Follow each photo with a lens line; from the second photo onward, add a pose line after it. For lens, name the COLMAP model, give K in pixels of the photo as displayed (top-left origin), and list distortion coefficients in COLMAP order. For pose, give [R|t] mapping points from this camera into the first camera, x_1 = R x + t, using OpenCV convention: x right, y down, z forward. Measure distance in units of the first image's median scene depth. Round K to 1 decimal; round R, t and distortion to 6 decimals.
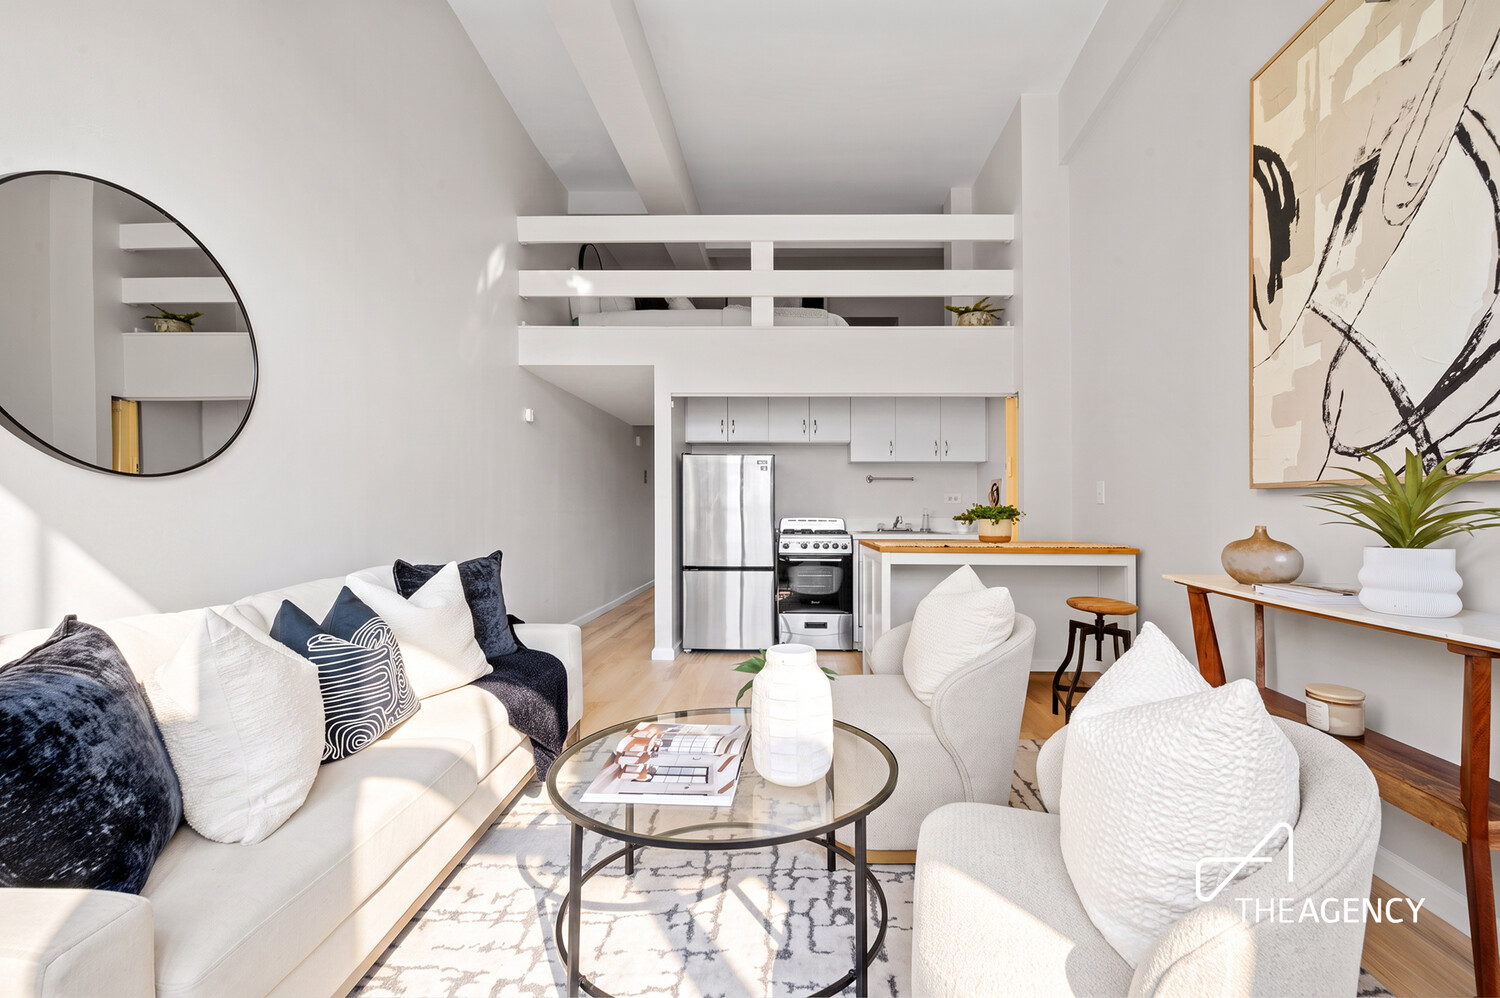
lens RADIAL K [[686.0, 0, 757.5], [0, 686.0, 502.0], [0, 0, 1]] dist [-0.000054, 0.000023]
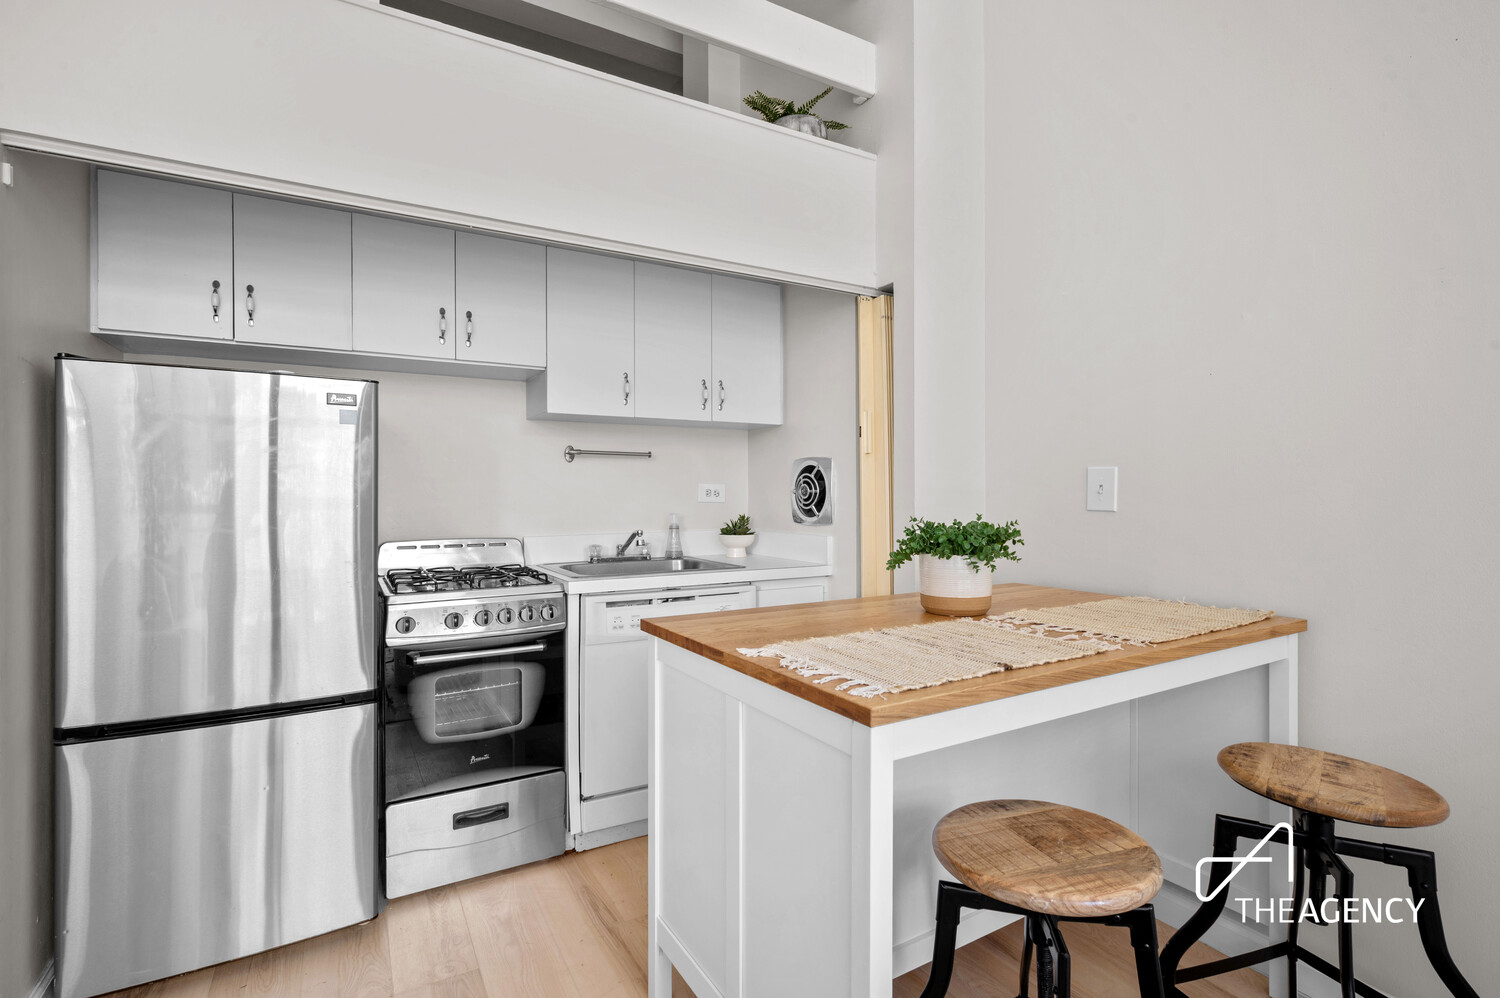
lens RADIAL K [[982.4, 0, 750.3], [0, 982.4, 489.8], [0, 0, 1]] dist [-0.007358, -0.006932]
pose [[0.909111, 0.003401, 0.416541, -0.010275], [-0.003354, 0.999994, -0.000846, -0.009803], [-0.416541, -0.000628, 0.909117, 0.413624]]
